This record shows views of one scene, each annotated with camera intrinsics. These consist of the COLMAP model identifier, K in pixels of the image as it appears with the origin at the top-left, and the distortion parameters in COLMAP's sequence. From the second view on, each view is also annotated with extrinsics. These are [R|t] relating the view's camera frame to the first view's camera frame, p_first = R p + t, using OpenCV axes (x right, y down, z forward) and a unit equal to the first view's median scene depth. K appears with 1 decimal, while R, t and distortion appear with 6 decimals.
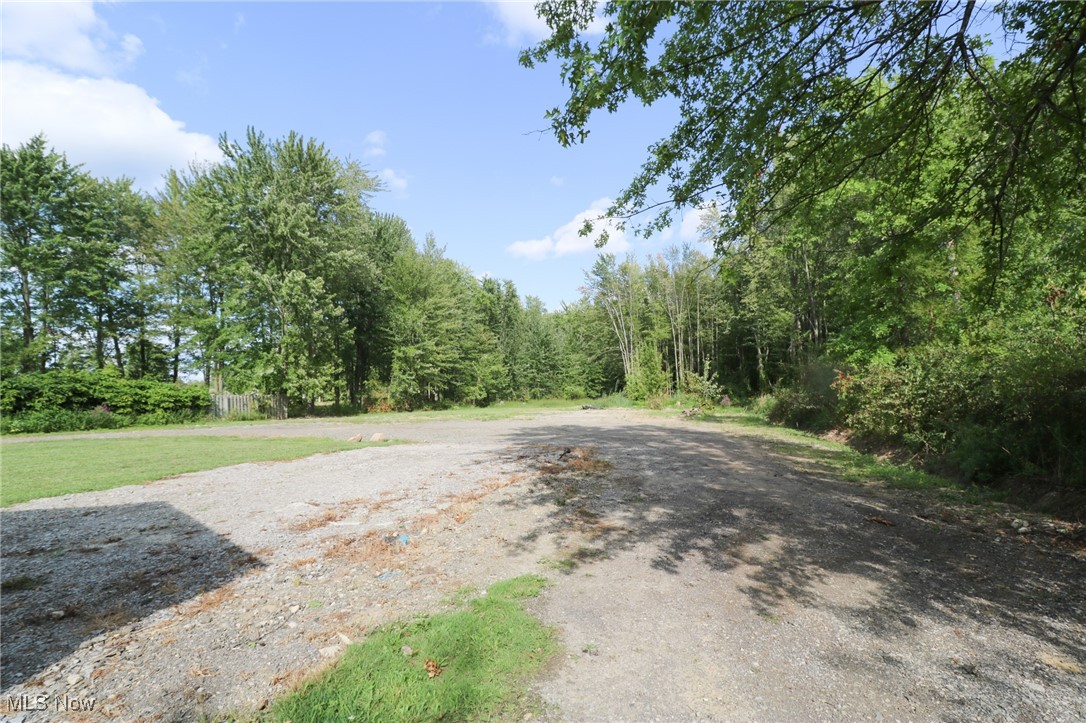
lens RADIAL K [[502.2, 0, 546.3], [0, 502.2, 361.1], [0, 0, 1]] dist [-0.010976, -0.003347]
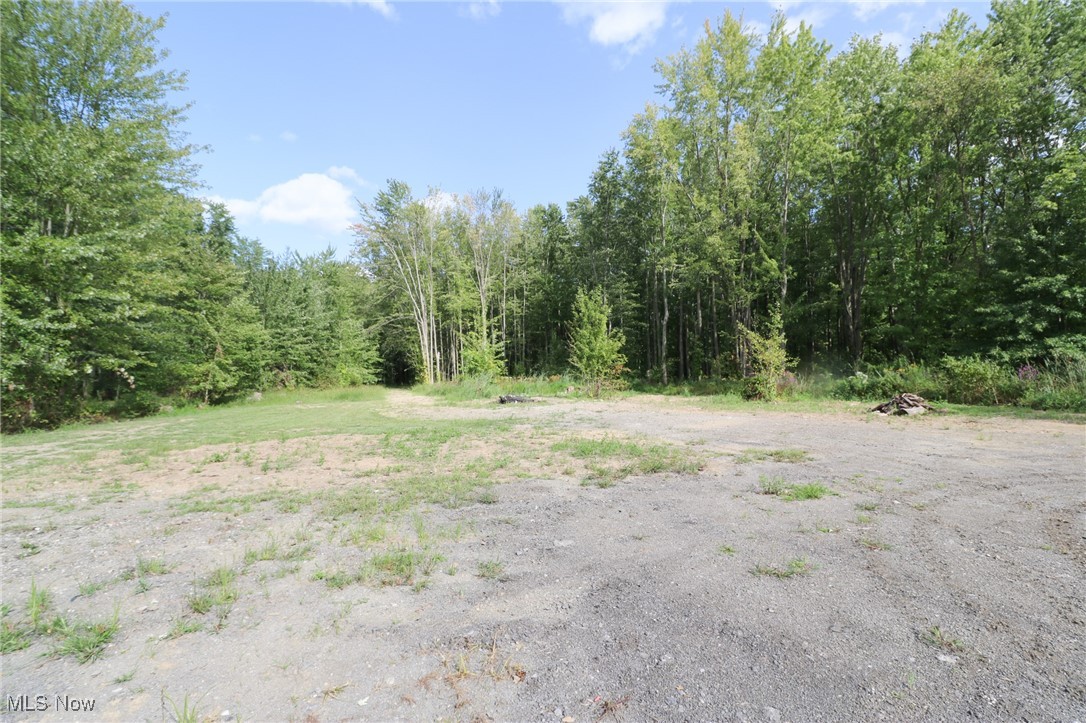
lens RADIAL K [[502.2, 0, 553.3], [0, 502.2, 357.2], [0, 0, 1]] dist [-0.010976, -0.003347]
pose [[0.826439, 0.014007, 0.562853, -0.095552], [-0.024567, 0.999635, 0.011196, 0.021184], [-0.562491, -0.023081, 0.826482, 0.284057]]
